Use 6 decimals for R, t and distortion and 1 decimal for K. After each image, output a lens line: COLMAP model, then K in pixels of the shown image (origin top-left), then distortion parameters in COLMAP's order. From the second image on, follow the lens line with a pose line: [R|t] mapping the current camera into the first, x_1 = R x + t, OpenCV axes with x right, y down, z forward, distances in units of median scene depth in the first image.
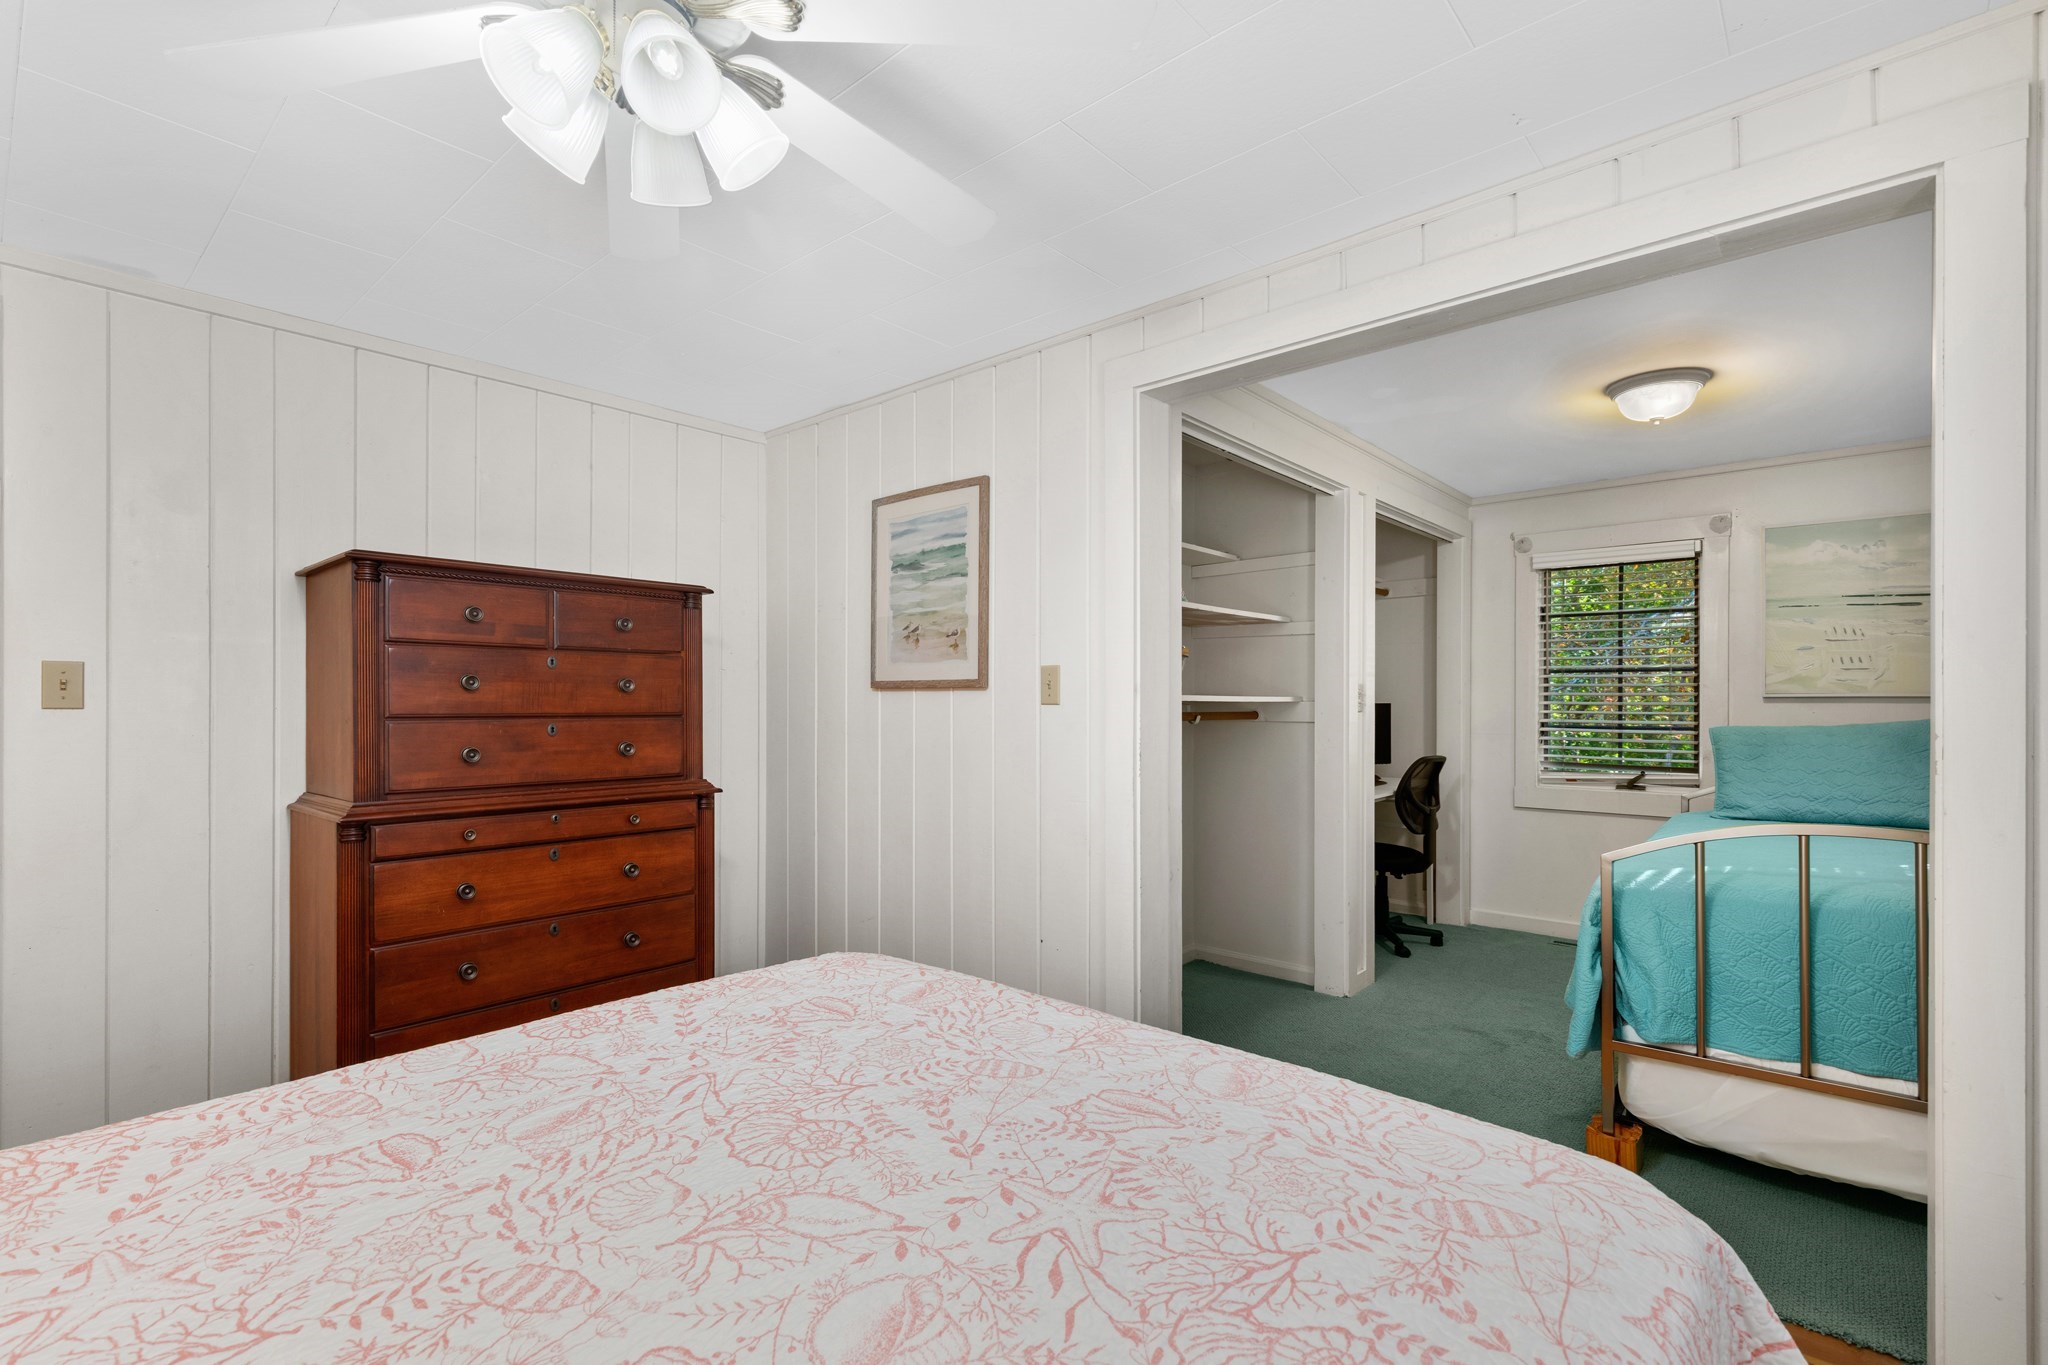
lens RADIAL K [[940.2, 0, 1025.9], [0, 940.2, 702.6], [0, 0, 1]] dist [-0.001224, 0.000936]
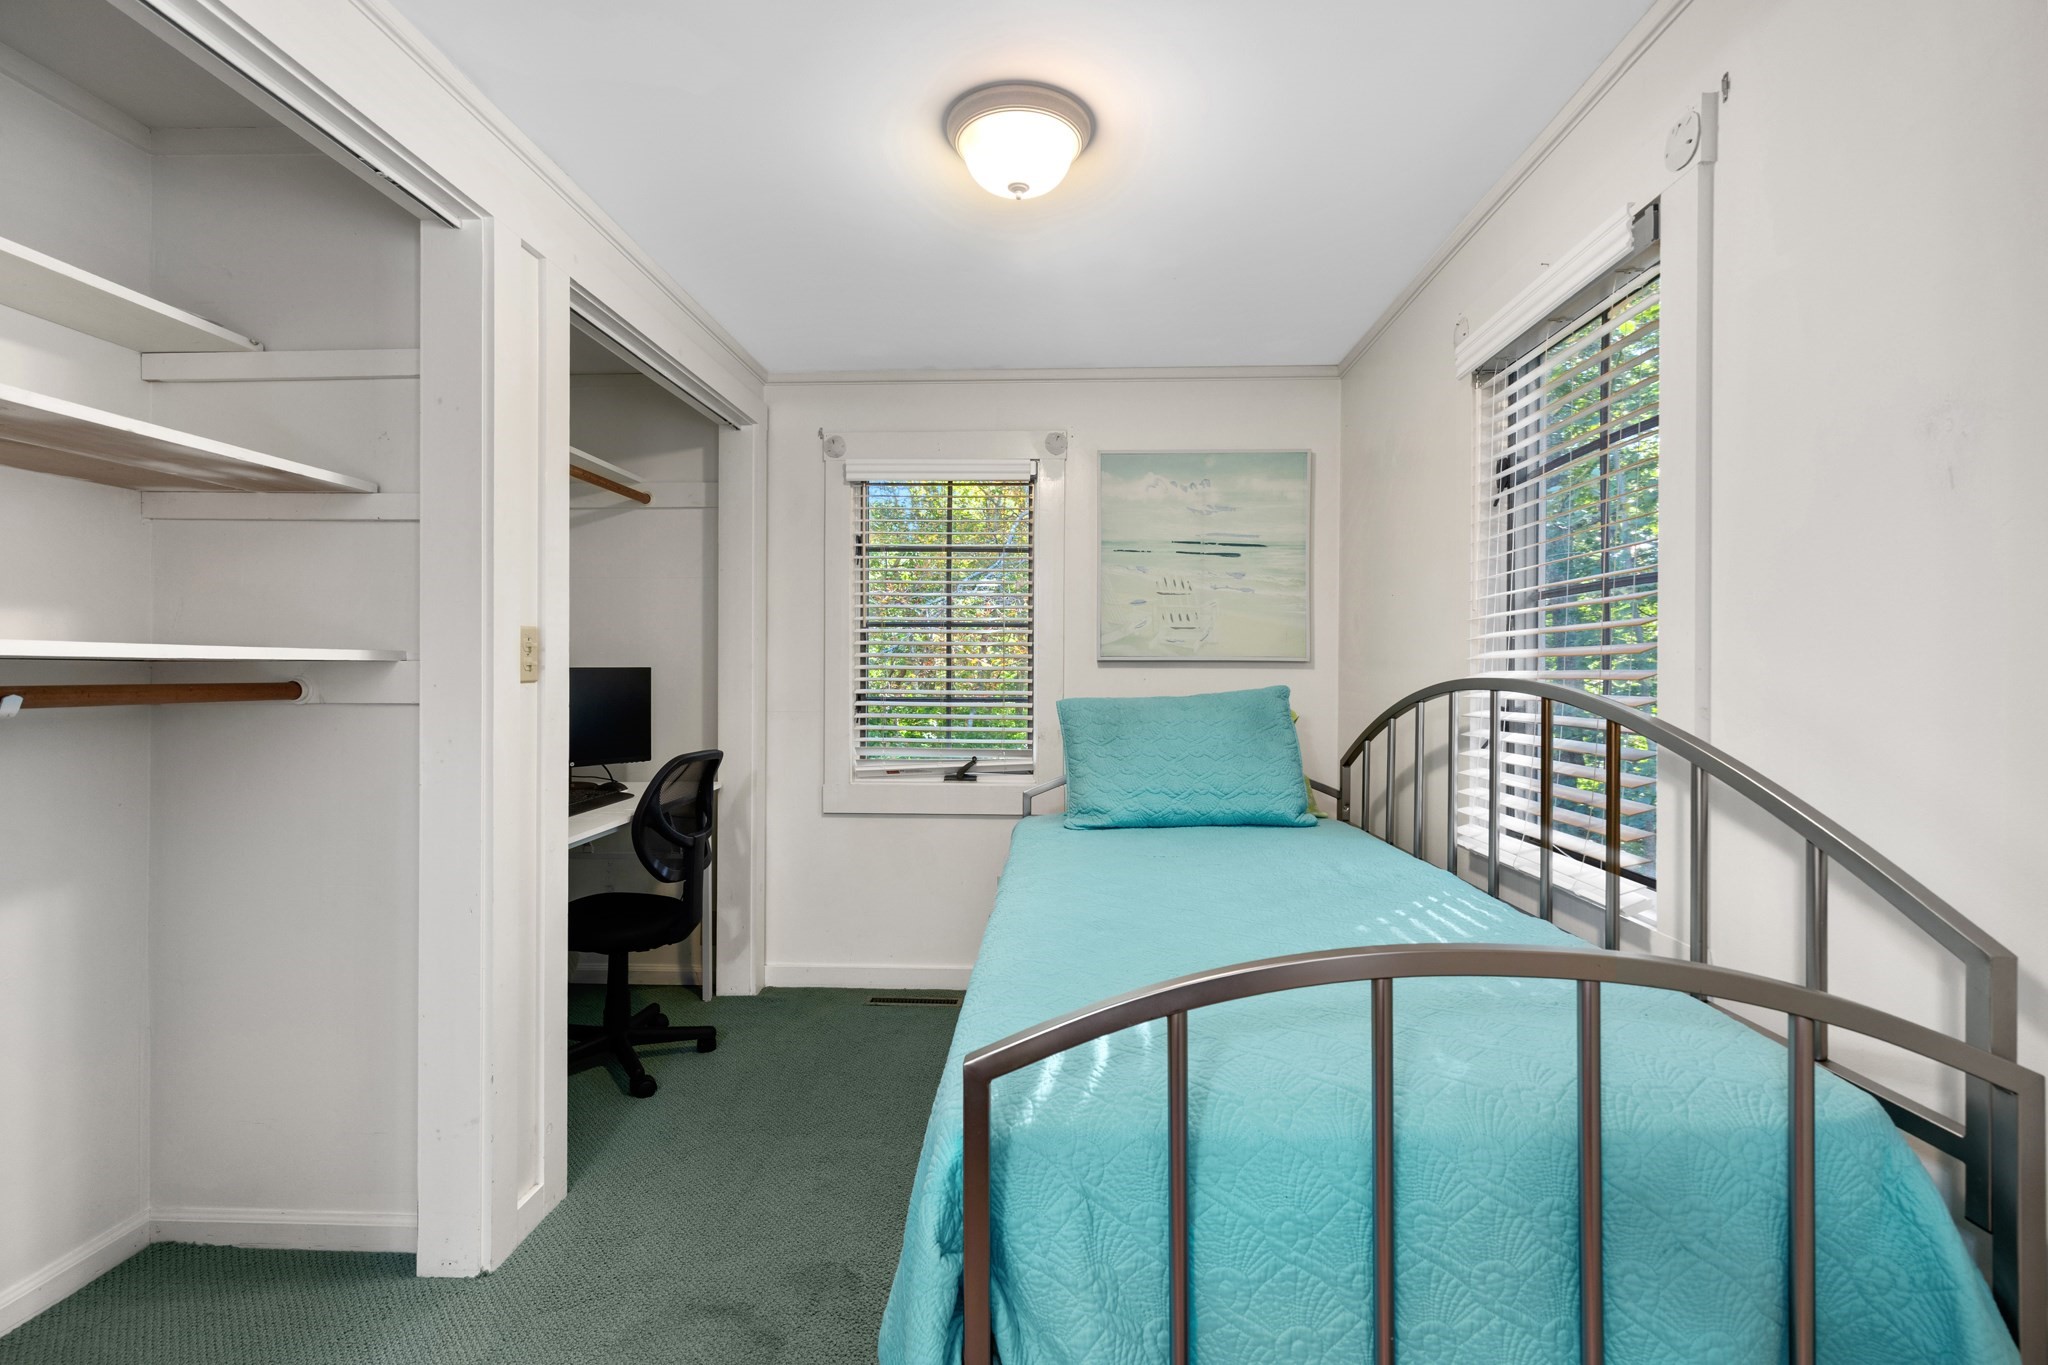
lens RADIAL K [[940.2, 0, 1026.1], [0, 940.2, 677.3], [0, 0, 1]] dist [-0.001224, 0.000936]
pose [[0.785680, -0.003150, 0.618625, 0.218517], [-0.001363, 0.999976, 0.006824, 0.003042], [-0.618631, -0.006205, 0.785657, 0.377233]]
